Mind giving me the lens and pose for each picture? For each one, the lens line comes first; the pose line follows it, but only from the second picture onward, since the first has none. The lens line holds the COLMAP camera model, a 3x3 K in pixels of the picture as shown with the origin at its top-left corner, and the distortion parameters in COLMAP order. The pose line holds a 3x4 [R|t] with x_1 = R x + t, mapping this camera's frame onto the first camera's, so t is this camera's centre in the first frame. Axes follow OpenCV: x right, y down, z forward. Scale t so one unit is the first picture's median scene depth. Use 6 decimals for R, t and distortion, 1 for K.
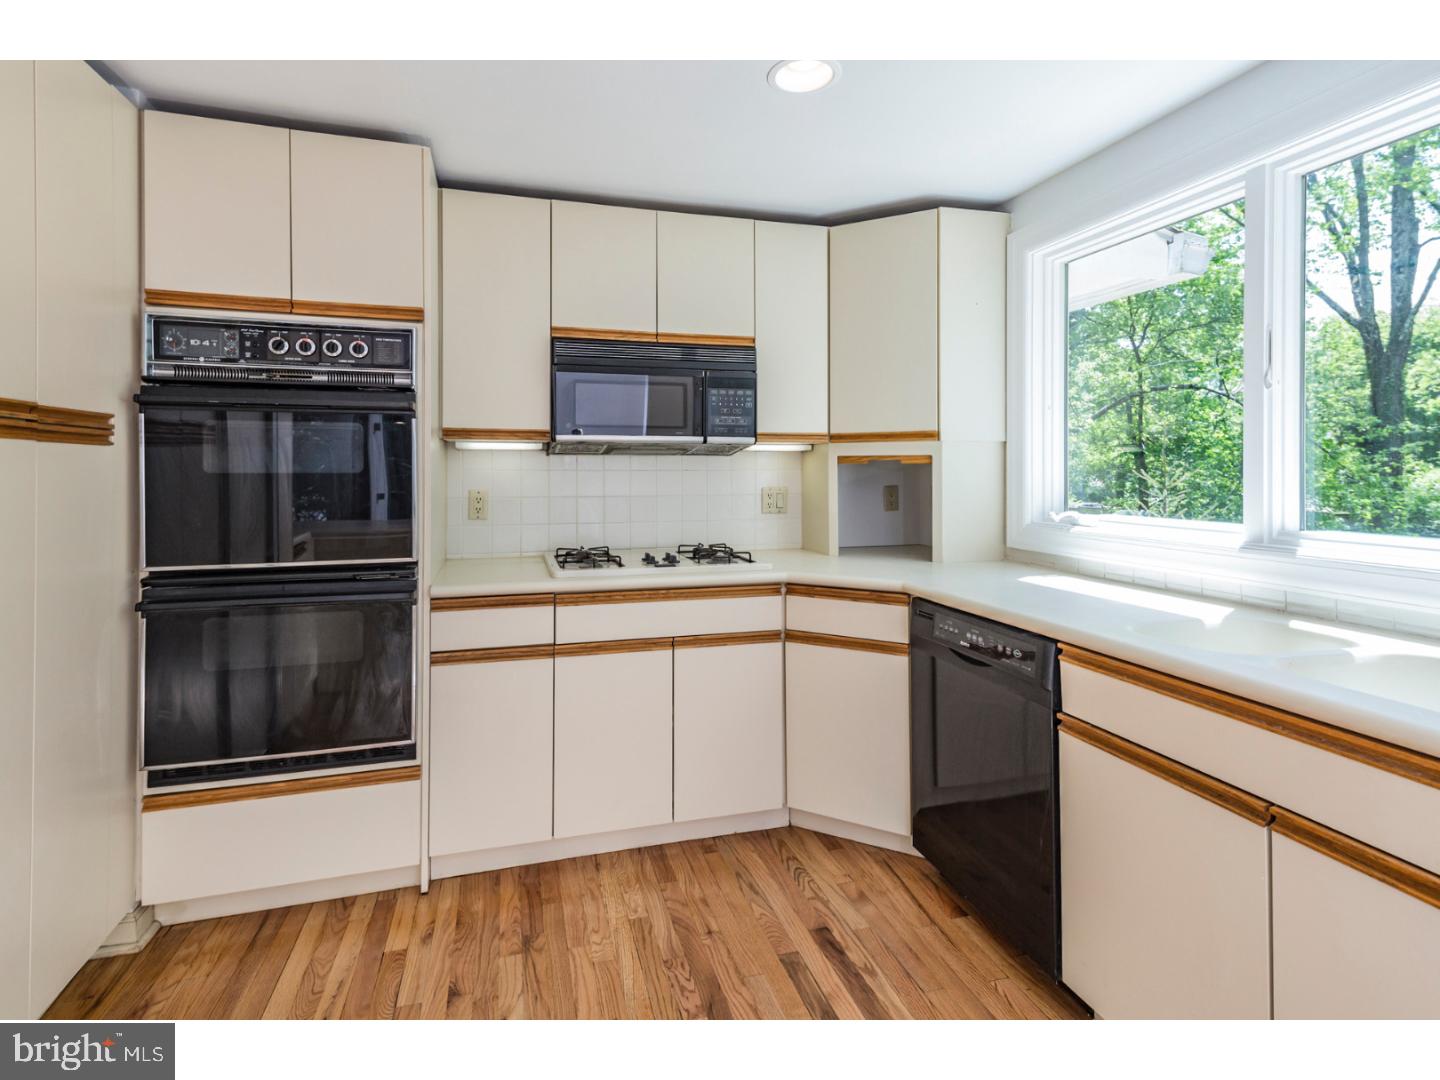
lens RADIAL K [[705.7, 0, 719.1], [0, 705.7, 467.8], [0, 0, 1]] dist [0.002987, -0.000822]
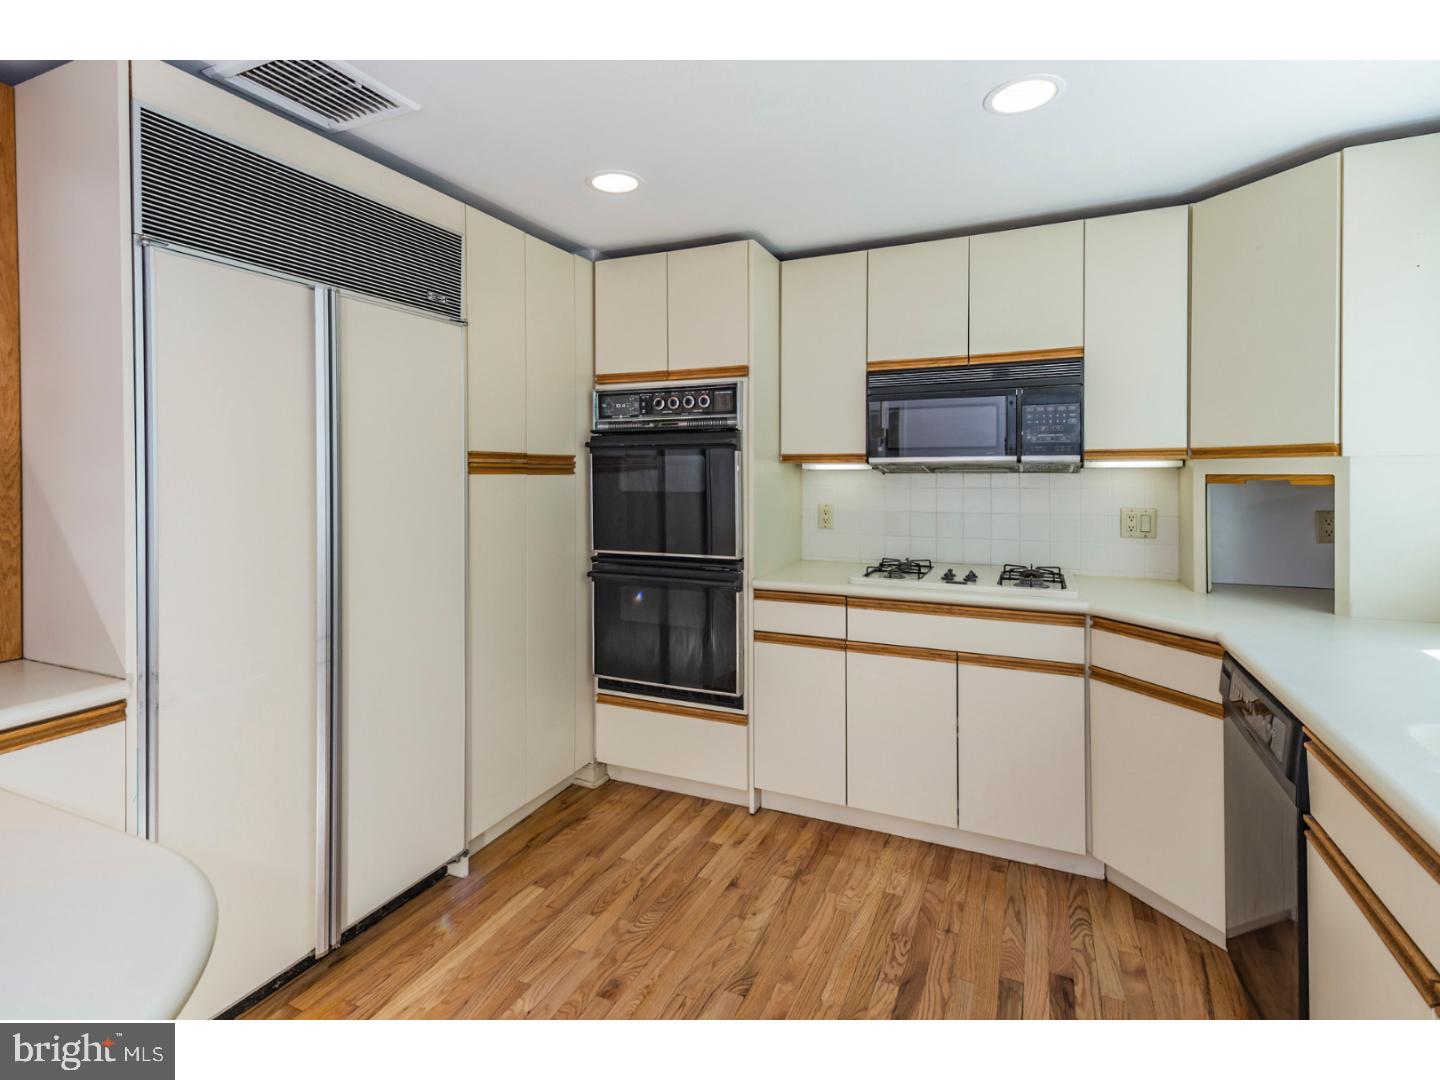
lens RADIAL K [[707.3, 0, 722.6], [0, 707.3, 478.1], [0, 0, 1]] dist [-0.001362, -0.001343]
pose [[0.756970, 0.004179, -0.653437, 0.391595], [0.003616, 0.999937, 0.010584, -0.032082], [0.653440, -0.010374, 0.756907, -0.015677]]
